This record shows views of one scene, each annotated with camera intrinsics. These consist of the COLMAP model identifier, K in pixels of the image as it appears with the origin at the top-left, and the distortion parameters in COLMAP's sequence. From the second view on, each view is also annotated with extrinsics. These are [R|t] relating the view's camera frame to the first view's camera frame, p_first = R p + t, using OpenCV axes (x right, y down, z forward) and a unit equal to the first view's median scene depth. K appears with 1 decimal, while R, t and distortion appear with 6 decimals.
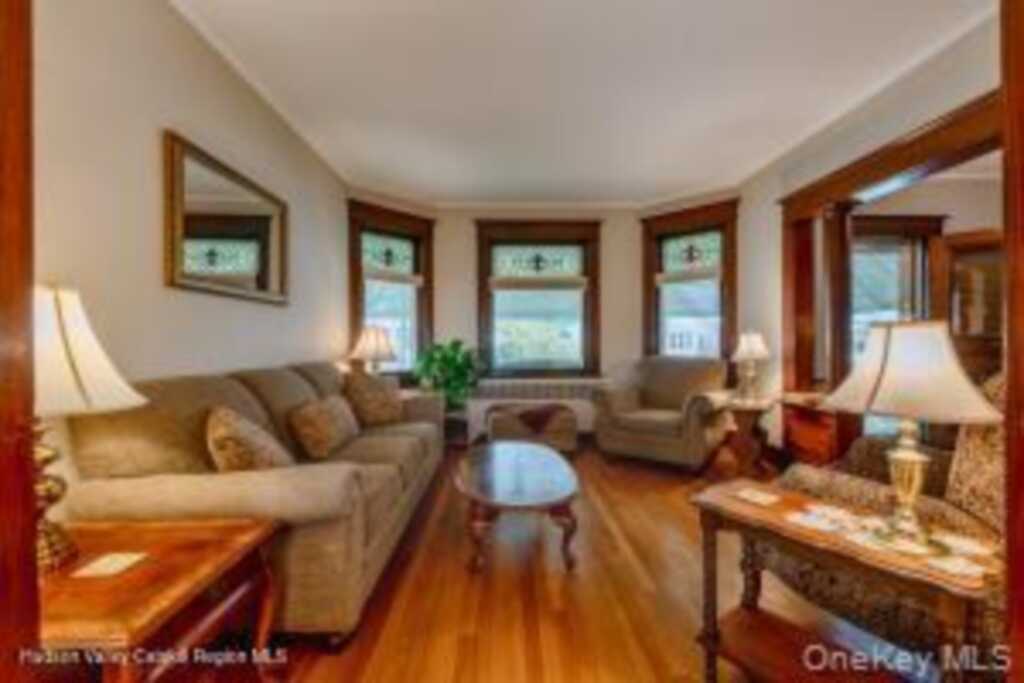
lens RADIAL K [[425.4, 0, 519.7], [0, 425.4, 344.4], [0, 0, 1]] dist [0.002050, -0.000011]
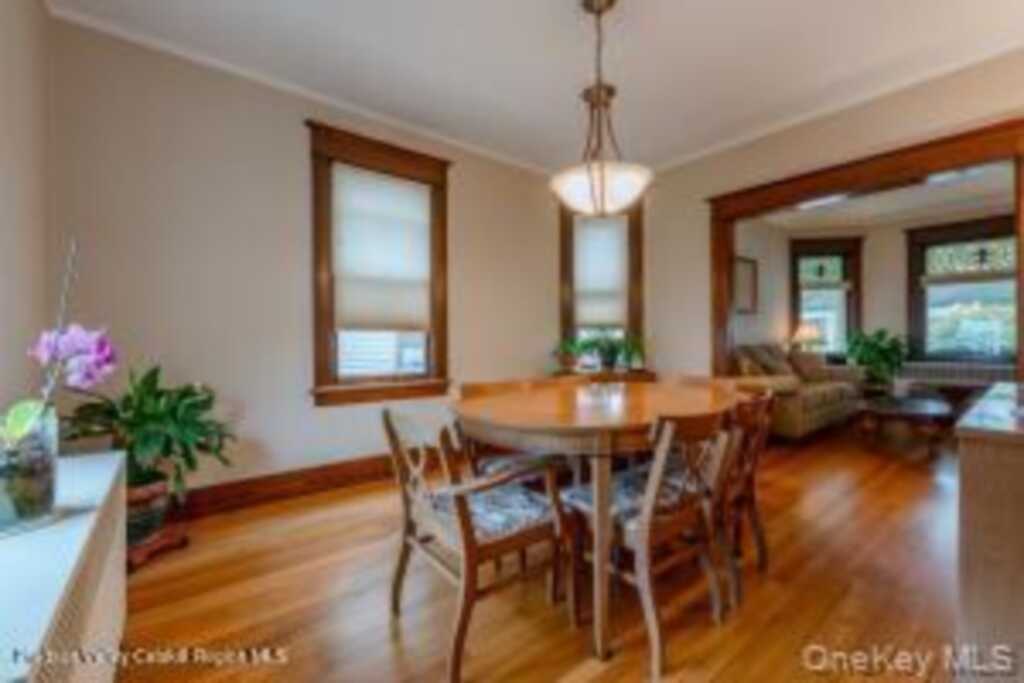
lens RADIAL K [[425.4, 0, 517.8], [0, 425.4, 346.6], [0, 0, 1]] dist [0.002050, -0.000011]
pose [[0.593797, 0.014926, -0.804476, 0.229176], [0.010151, 0.999609, 0.026039, -0.003789], [0.804551, -0.023628, 0.593414, -0.636082]]
